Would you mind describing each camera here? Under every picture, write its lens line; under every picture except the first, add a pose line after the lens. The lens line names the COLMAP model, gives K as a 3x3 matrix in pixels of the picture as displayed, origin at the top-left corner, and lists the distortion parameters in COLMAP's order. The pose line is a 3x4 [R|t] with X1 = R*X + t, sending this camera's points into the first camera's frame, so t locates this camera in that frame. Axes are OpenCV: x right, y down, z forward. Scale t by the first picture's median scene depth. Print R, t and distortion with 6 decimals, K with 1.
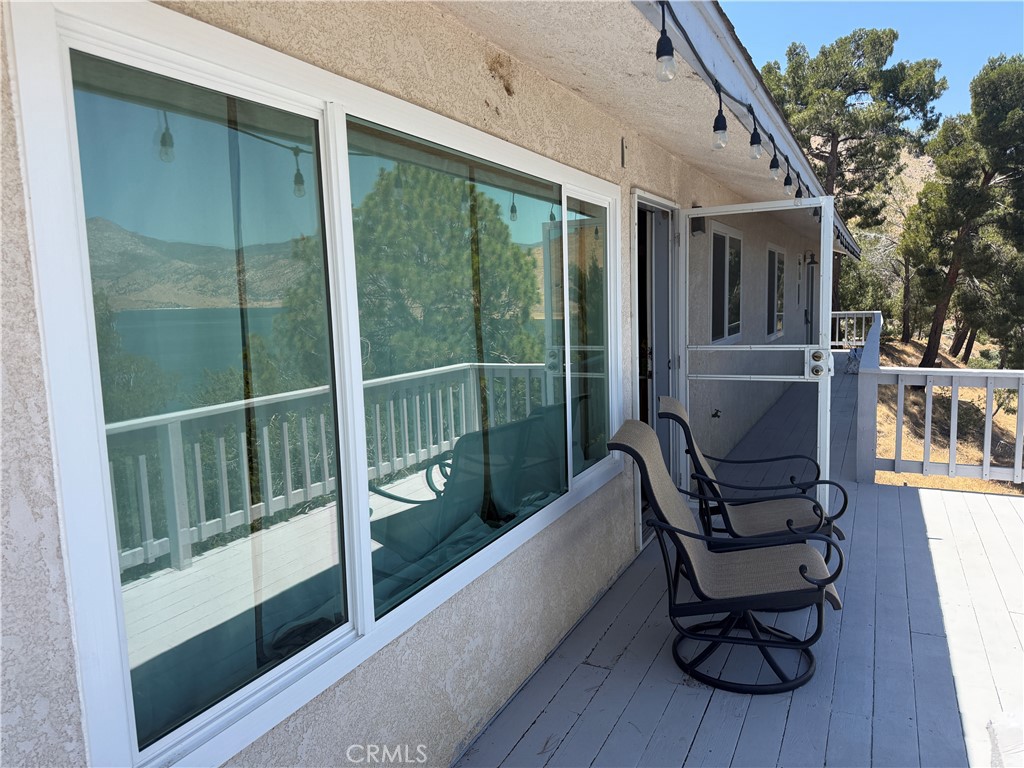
lens RADIAL K [[716.9, 0, 513.9], [0, 716.9, 382.5], [0, 0, 1]] dist [0.089345, -0.103013]
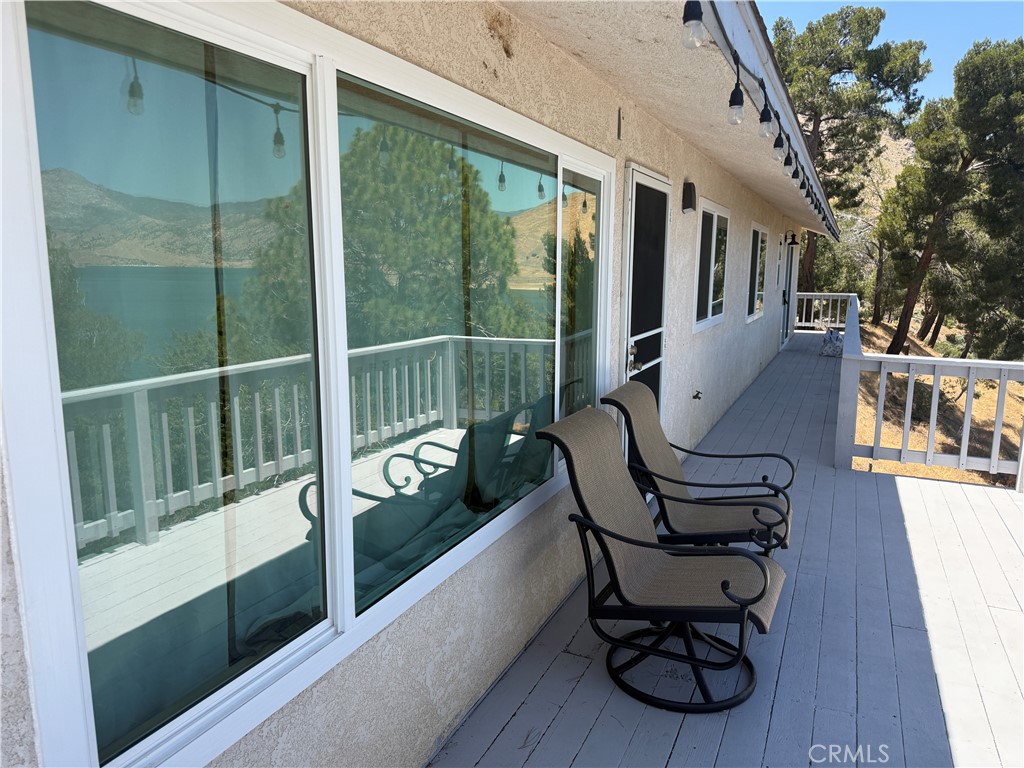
lens RADIAL K [[719.7, 0, 512.0], [0, 719.7, 384.0], [0, 0, 1]] dist [0.074104, -0.082757]
pose [[0.998958, 0.029034, 0.035222, -0.010496], [-0.030529, 0.998621, 0.042698, -0.007541], [-0.033933, -0.043728, 0.998467, 0.021514]]
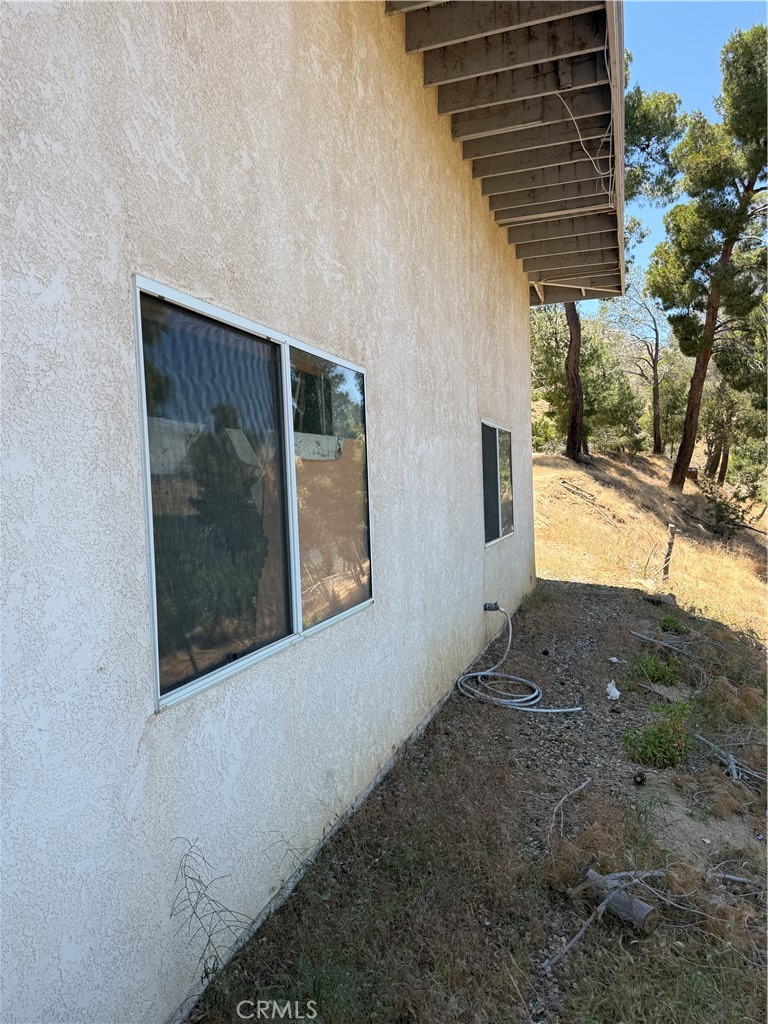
lens RADIAL K [[719.7, 0, 384.0], [0, 719.7, 512.0], [0, 0, 1]] dist [0.074104, -0.082757]
pose [[0.991006, -0.010441, 0.133409, 0.946803], [0.021747, 0.996264, -0.083579, 0.870714], [-0.132038, 0.085728, 0.987531, 1.900129]]
